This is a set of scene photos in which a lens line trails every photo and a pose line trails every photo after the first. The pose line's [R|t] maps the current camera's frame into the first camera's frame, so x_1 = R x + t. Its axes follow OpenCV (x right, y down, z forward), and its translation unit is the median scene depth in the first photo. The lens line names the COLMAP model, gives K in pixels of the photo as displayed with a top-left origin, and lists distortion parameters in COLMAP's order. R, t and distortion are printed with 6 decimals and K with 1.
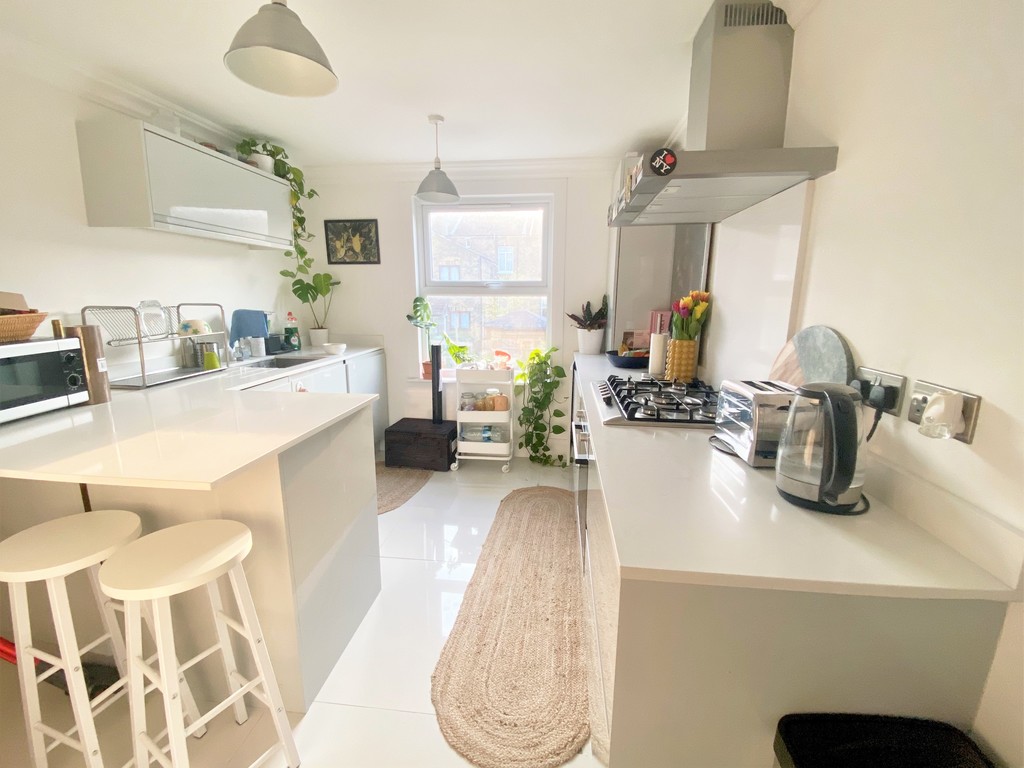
lens RADIAL K [[412.8, 0, 512.0], [0, 412.8, 384.0], [0, 0, 1]] dist [0.027147, -0.023411]
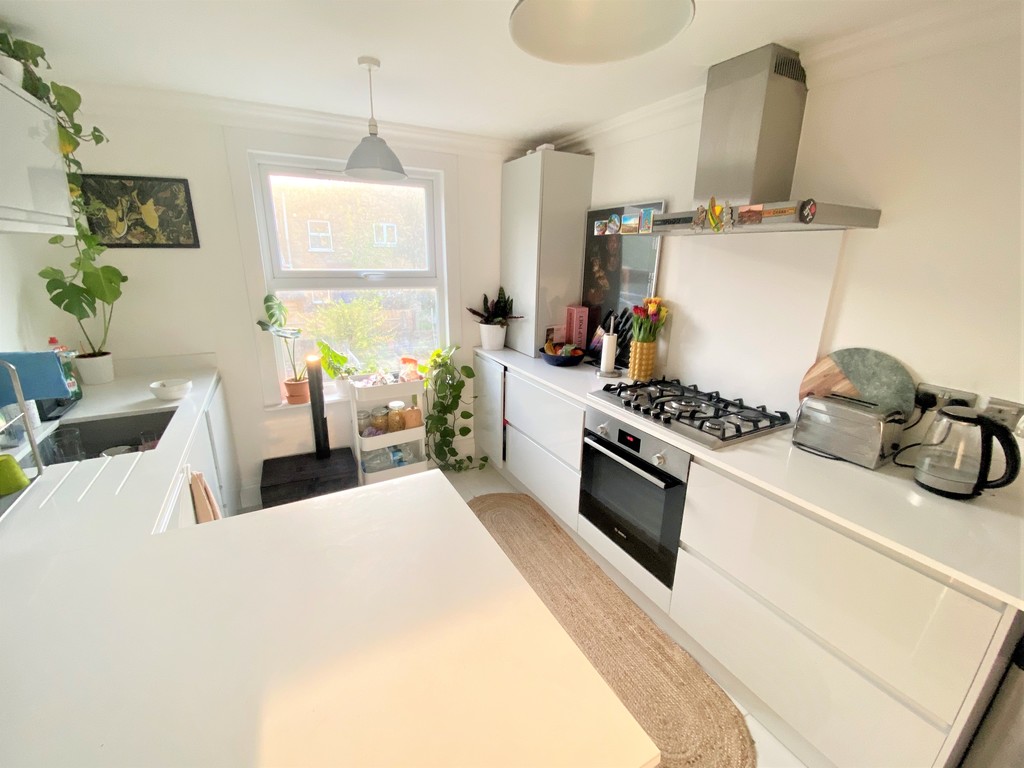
lens RADIAL K [[409.9, 0, 512.0], [0, 409.9, 384.0], [0, 0, 1]] dist [0.028171, -0.022504]
pose [[0.831081, -0.158093, 0.533208, -0.292562], [0.110534, 0.986573, 0.120231, -0.100158], [-0.545056, -0.040984, 0.837397, 0.165790]]
